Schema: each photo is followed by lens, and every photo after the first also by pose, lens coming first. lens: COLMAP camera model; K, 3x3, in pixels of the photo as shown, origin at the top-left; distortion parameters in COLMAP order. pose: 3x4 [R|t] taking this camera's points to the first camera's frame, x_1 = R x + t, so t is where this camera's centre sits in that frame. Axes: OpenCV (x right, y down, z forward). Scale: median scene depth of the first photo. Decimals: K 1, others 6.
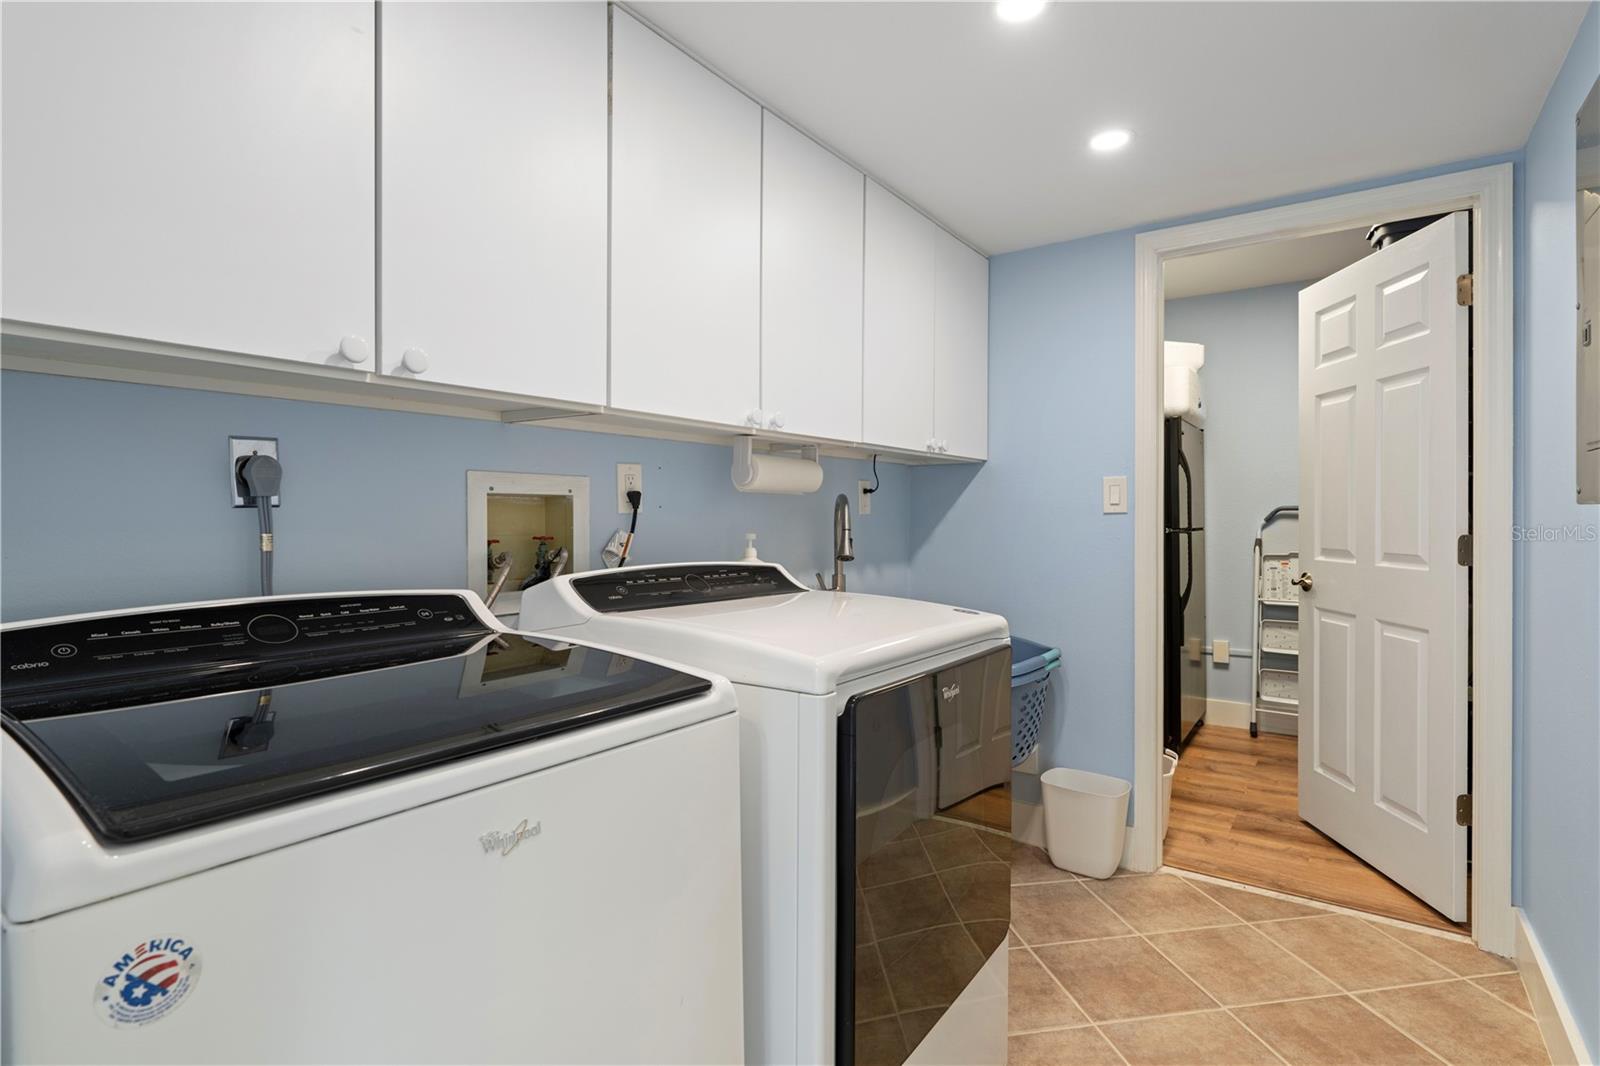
lens RADIAL K [[787.8, 0, 800.0], [0, 787.8, 533.0], [0, 0, 1]] dist [-0.000655, 0.000575]
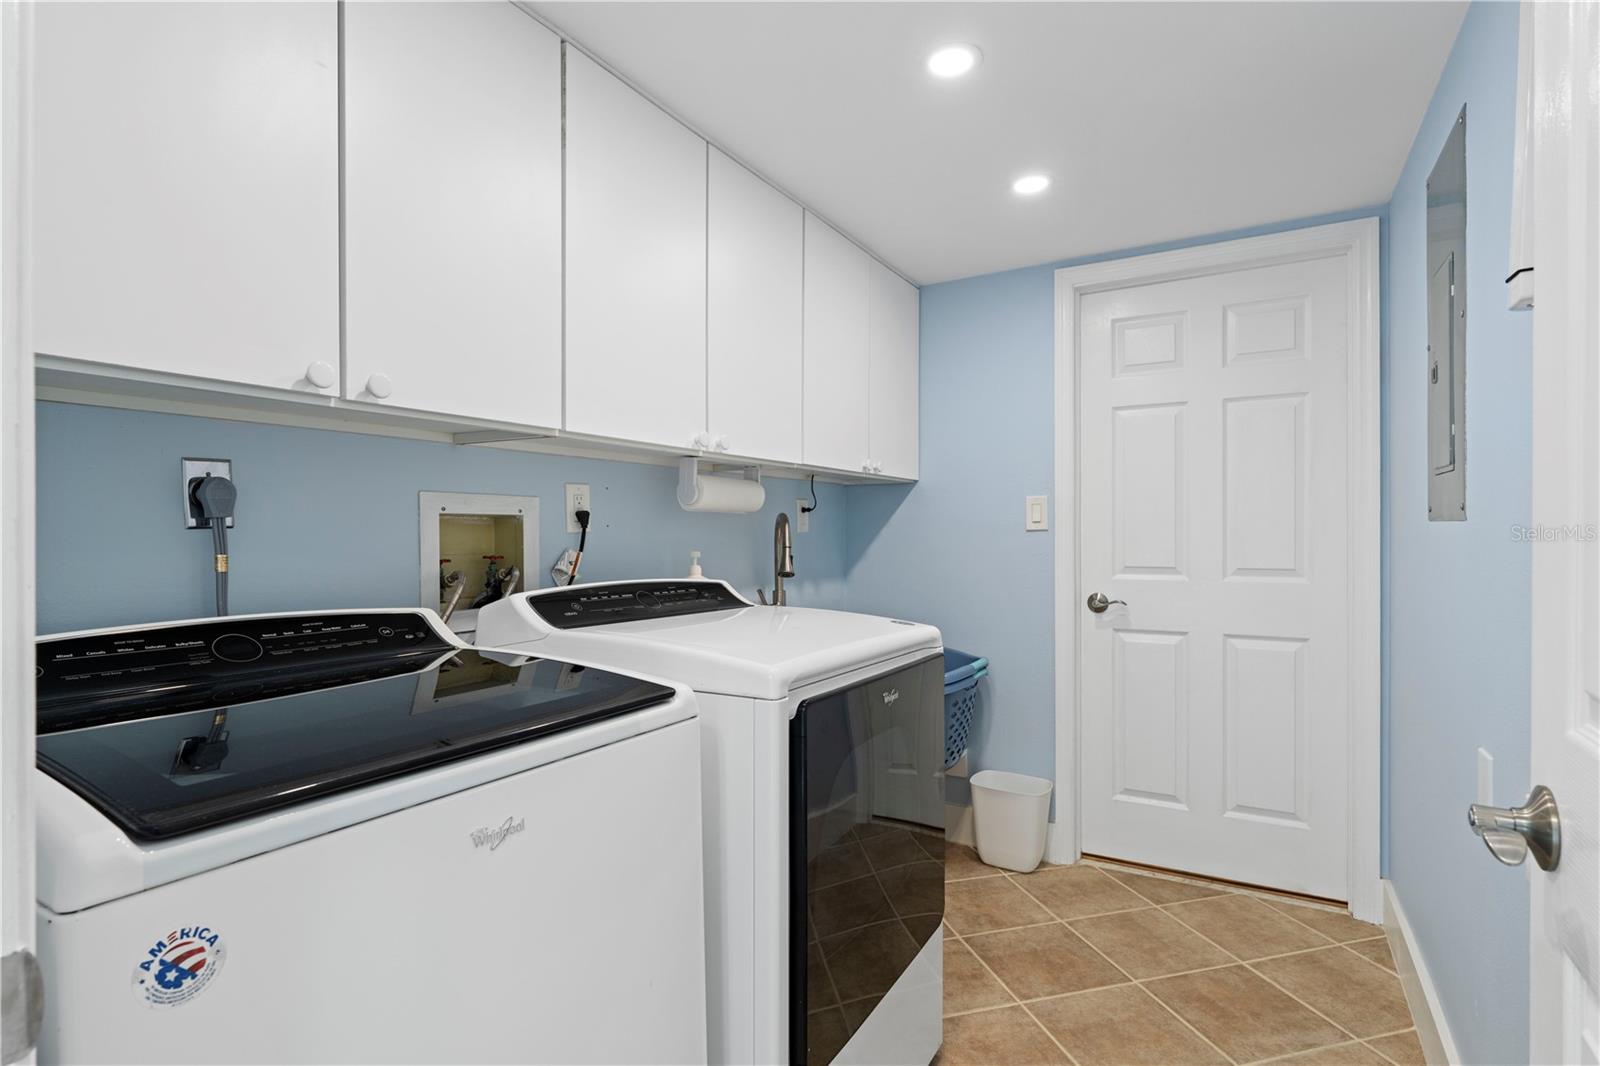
lens RADIAL K [[785.4, 0, 802.2], [0, 785.4, 554.0], [0, 0, 1]] dist [0.000955, 0.000093]
pose [[0.995900, -0.006484, 0.090232, -0.019255], [0.006073, 0.999970, 0.004831, -0.000079], [-0.090261, -0.004263, 0.995909, -0.046887]]
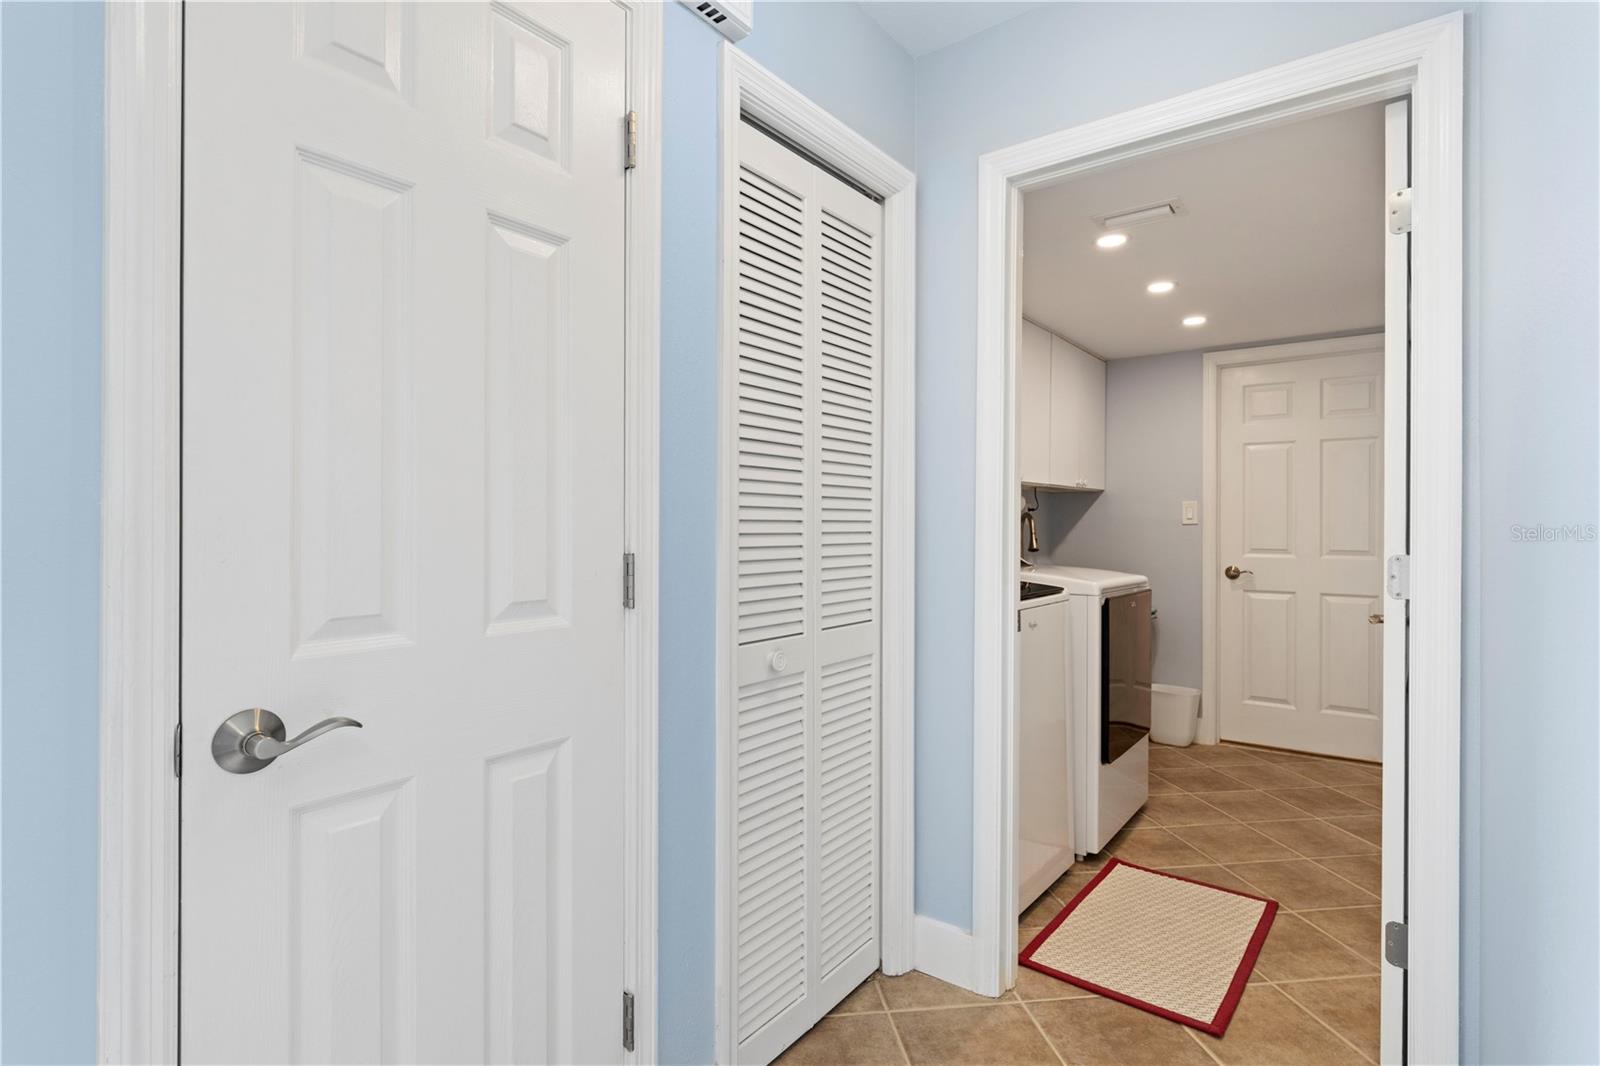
lens RADIAL K [[787.8, 0, 800.0], [0, 787.8, 533.0], [0, 0, 1]] dist [-0.000655, 0.000575]
pose [[0.999328, 0.003828, -0.036464, -0.509931], [-0.004156, 0.999952, -0.008908, 0.015775], [0.036428, 0.009054, 0.999295, -0.965218]]
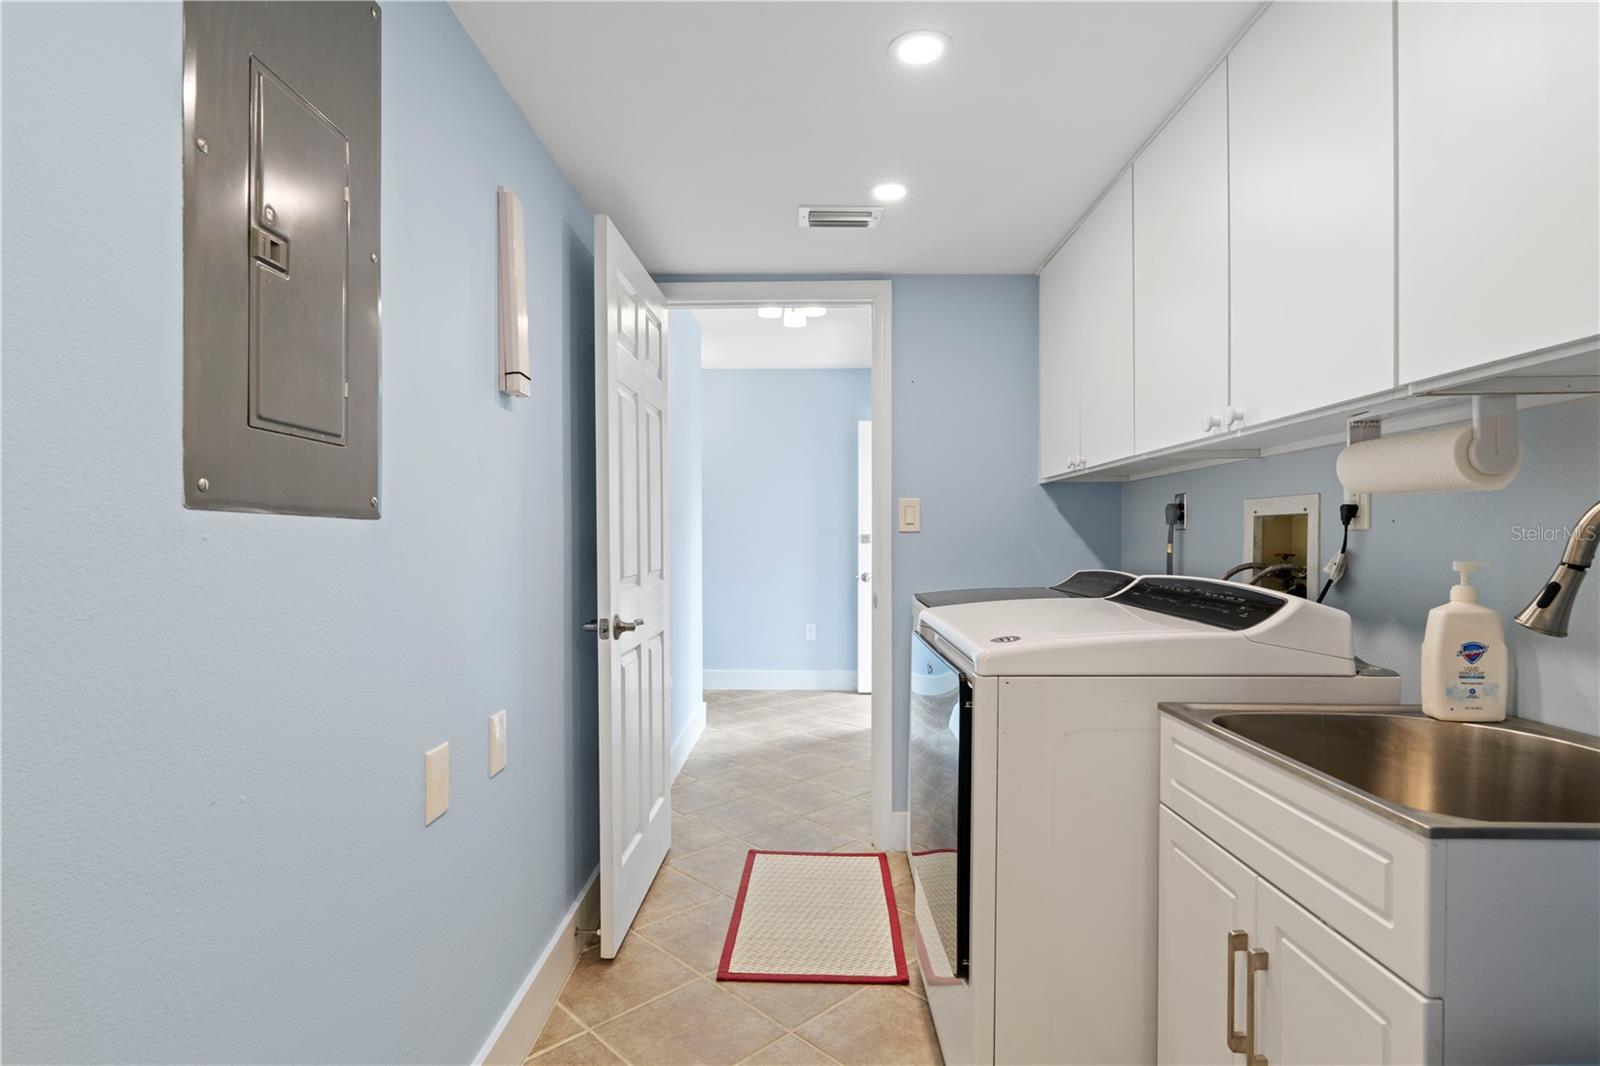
lens RADIAL K [[787.8, 0, 800.0], [0, 787.8, 533.0], [0, 0, 1]] dist [-0.000655, 0.000575]
pose [[-0.822833, -0.001571, -0.568281, 0.822990], [-0.008845, 0.999910, 0.010043, -0.026064], [0.568214, 0.013290, -0.822773, 1.436388]]
